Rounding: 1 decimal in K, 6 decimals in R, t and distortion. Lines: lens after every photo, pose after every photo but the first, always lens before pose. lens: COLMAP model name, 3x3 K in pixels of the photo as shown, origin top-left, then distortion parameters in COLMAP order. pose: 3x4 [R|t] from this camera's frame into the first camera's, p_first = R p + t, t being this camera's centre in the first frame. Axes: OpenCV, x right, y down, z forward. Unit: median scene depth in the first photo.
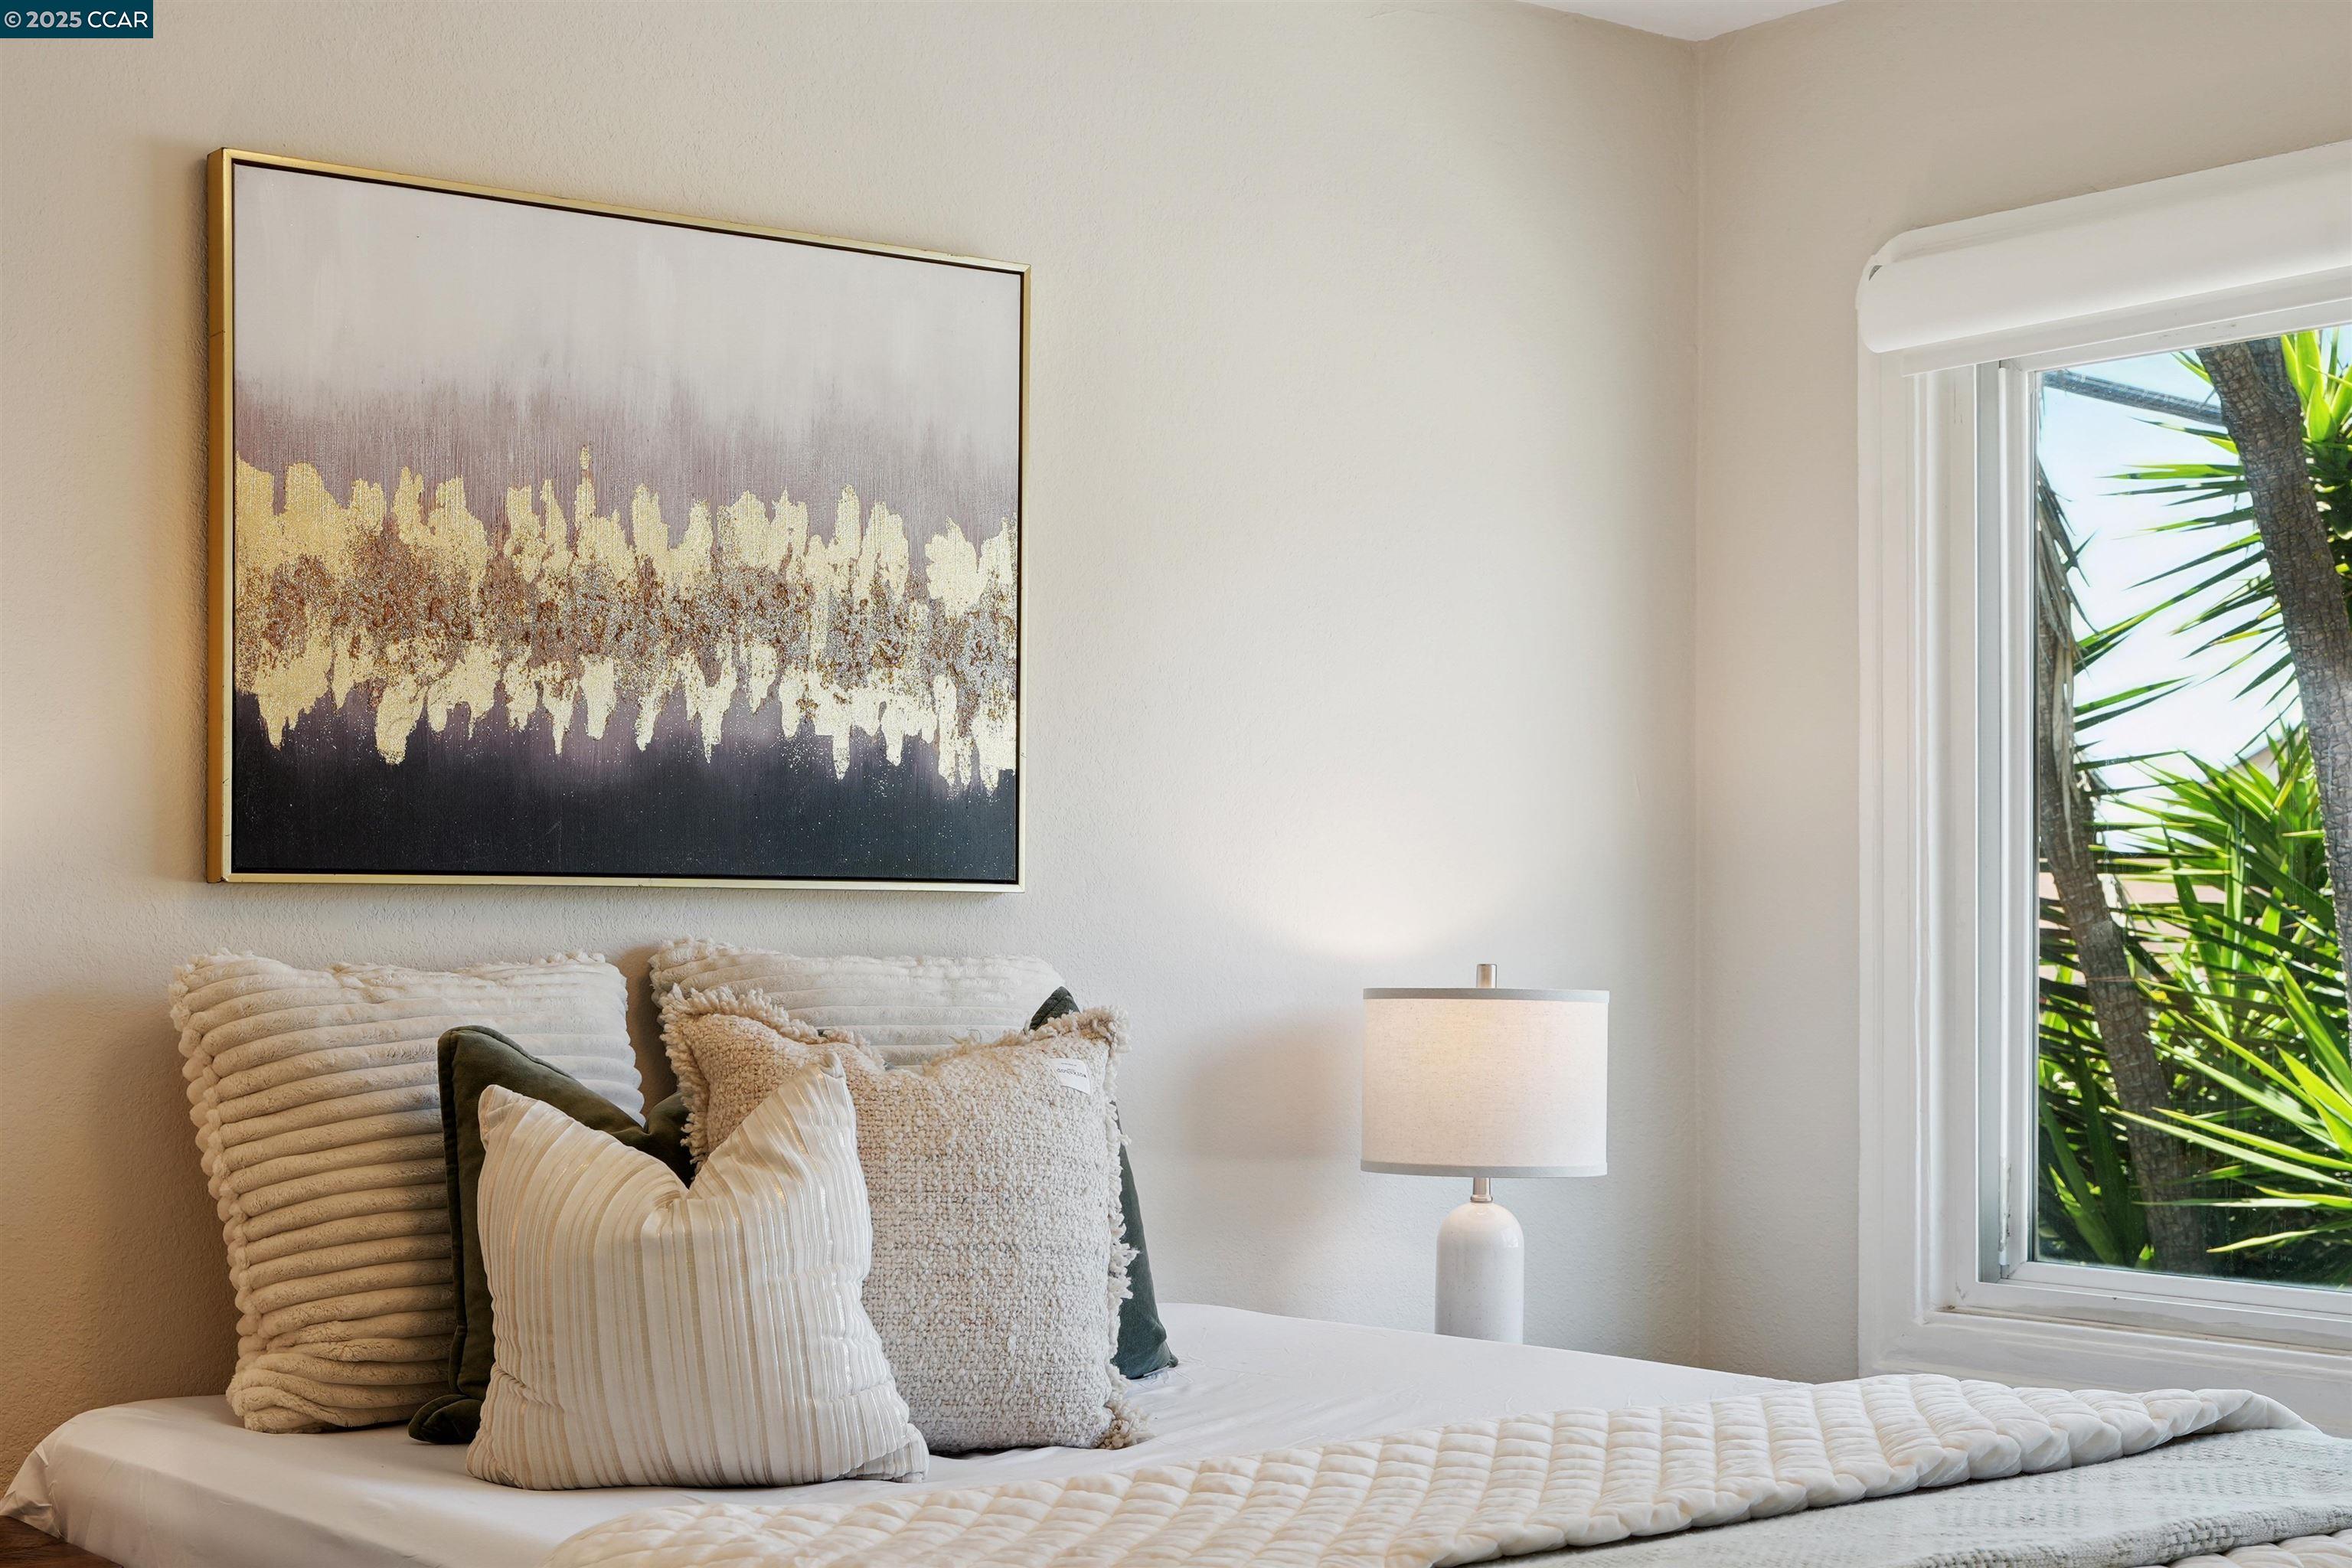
lens RADIAL K [[3512.6, 0, 1176.2], [0, 3512.6, 789.0], [0, 0, 1]] dist [0.030885, 0.000000]
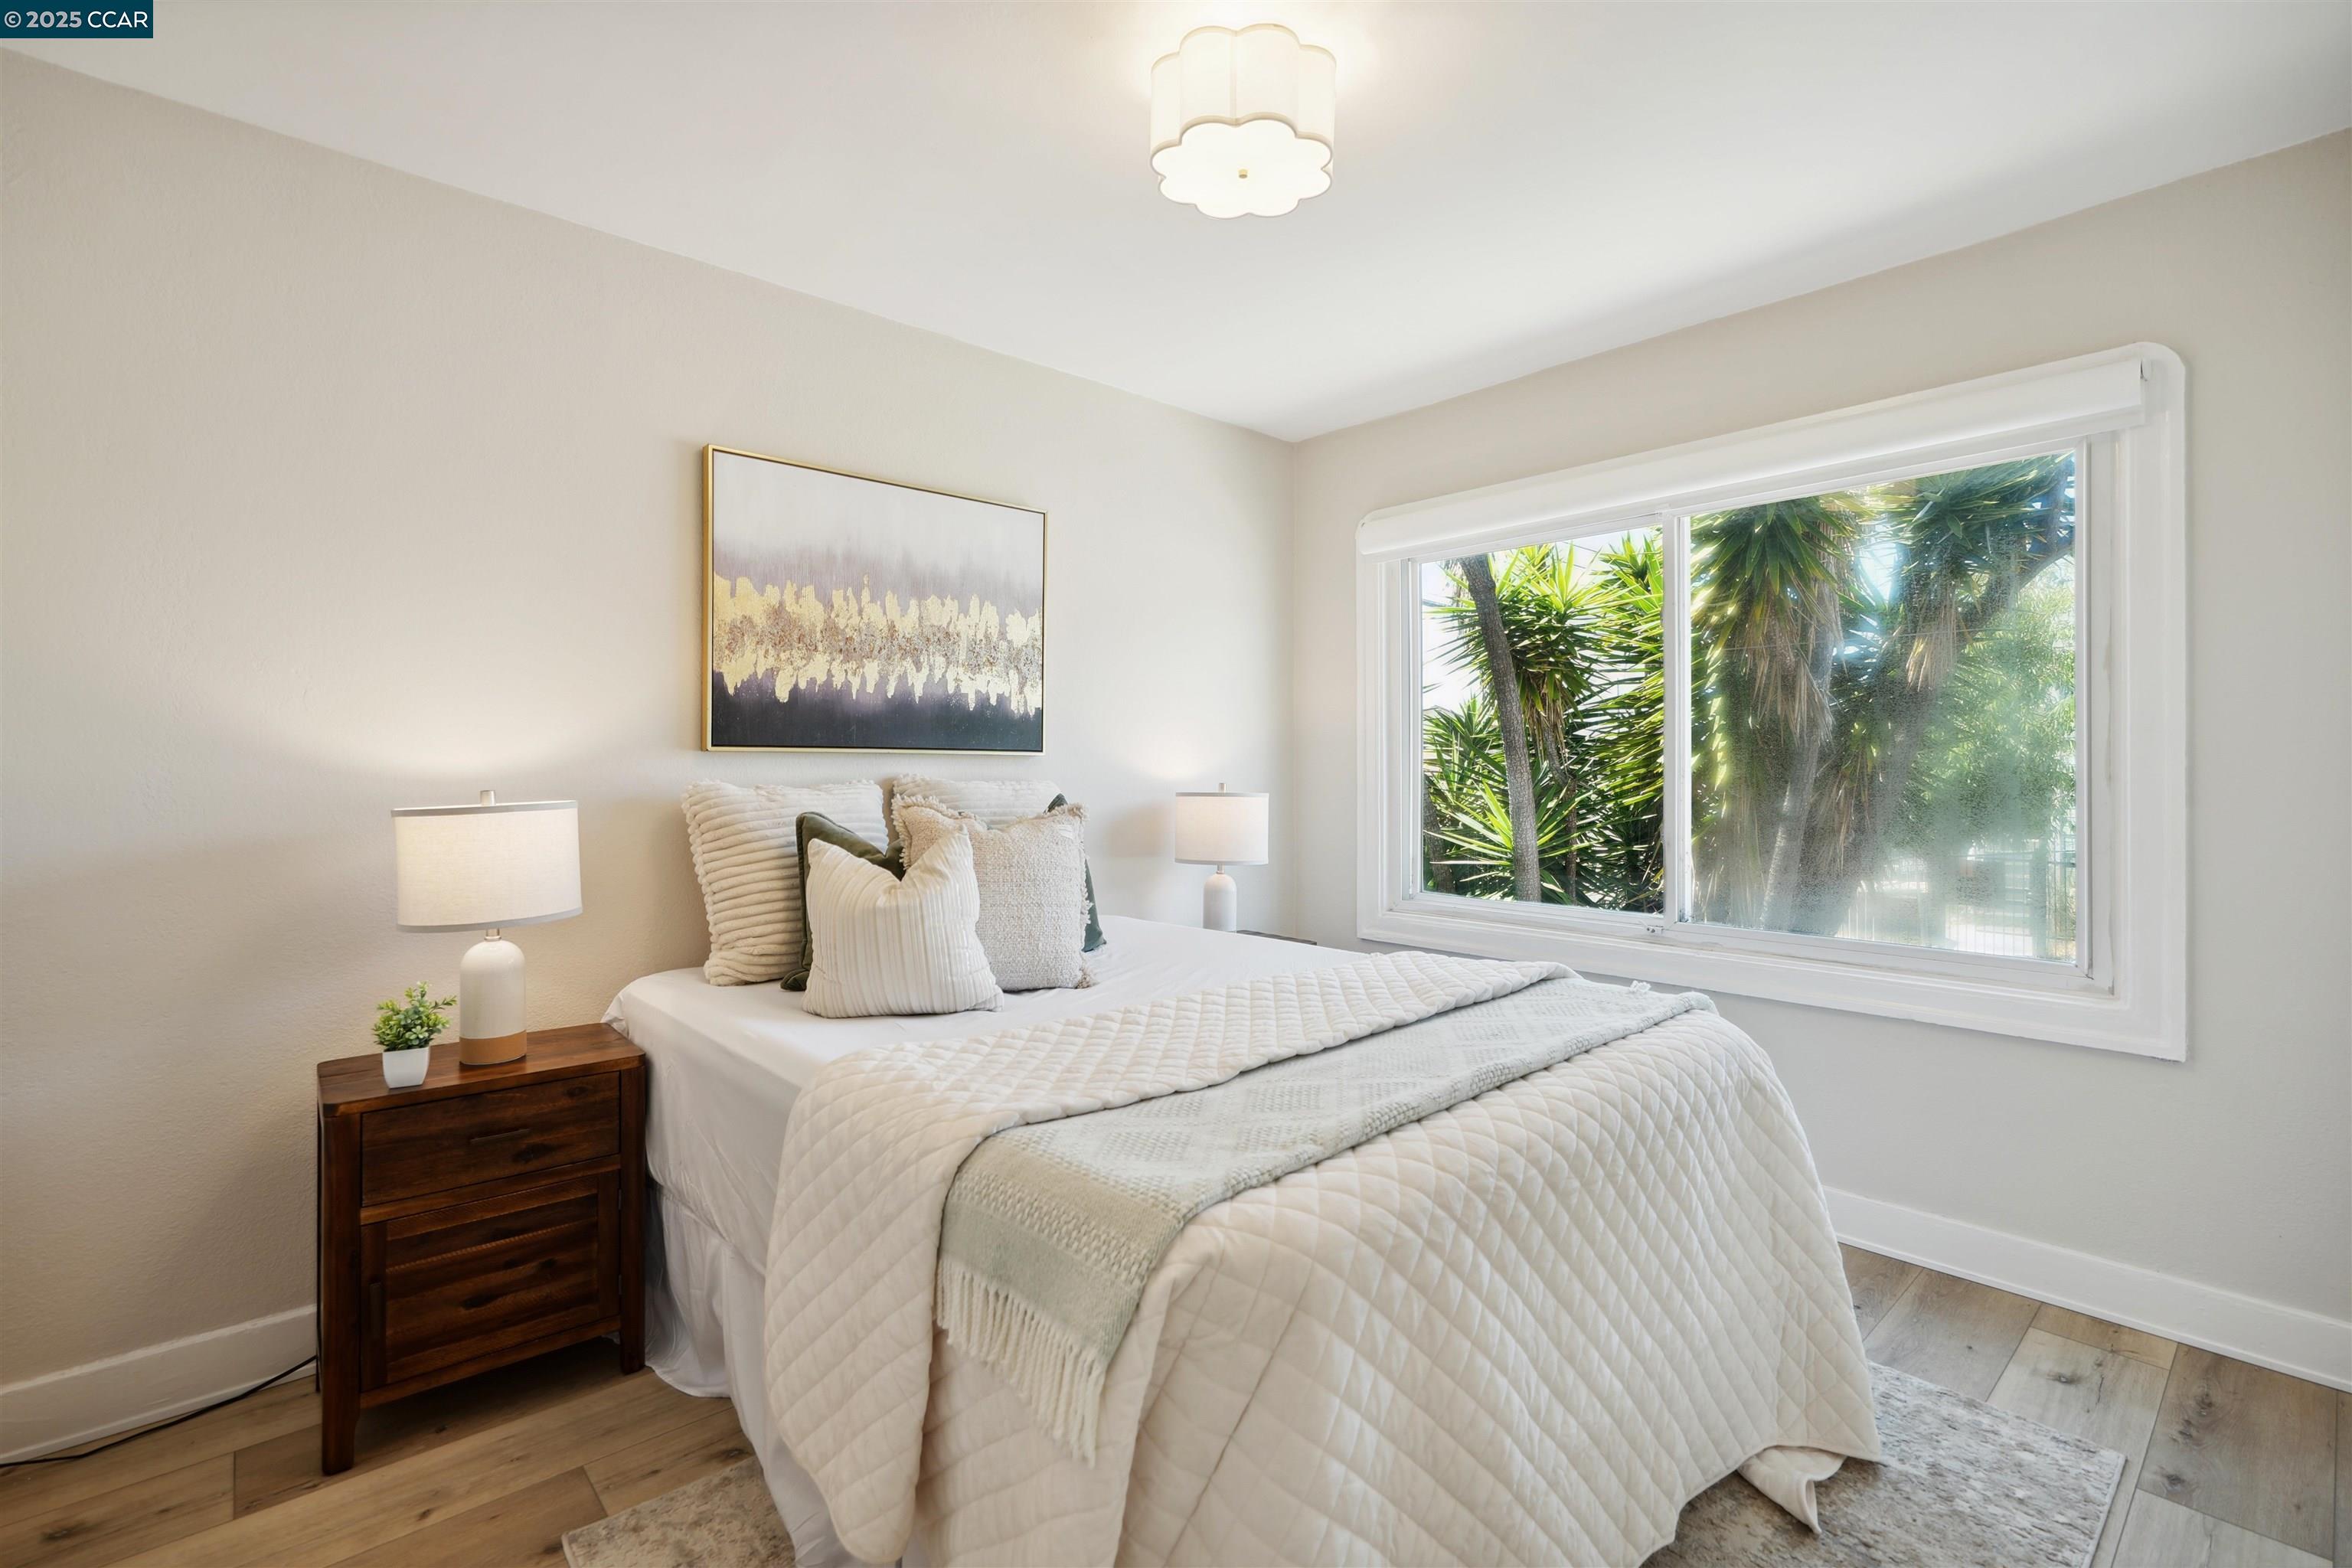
lens RADIAL K [[1060.8, 0, 1171.9], [0, 1060.8, 764.5], [0, 0, 1]] dist [-0.010110, 0.003470]
pose [[0.997070, 0.000794, 0.076486, -0.011442], [-0.003736, 0.999258, 0.038330, 0.006810], [-0.076399, -0.038504, 0.996334, 0.251802]]
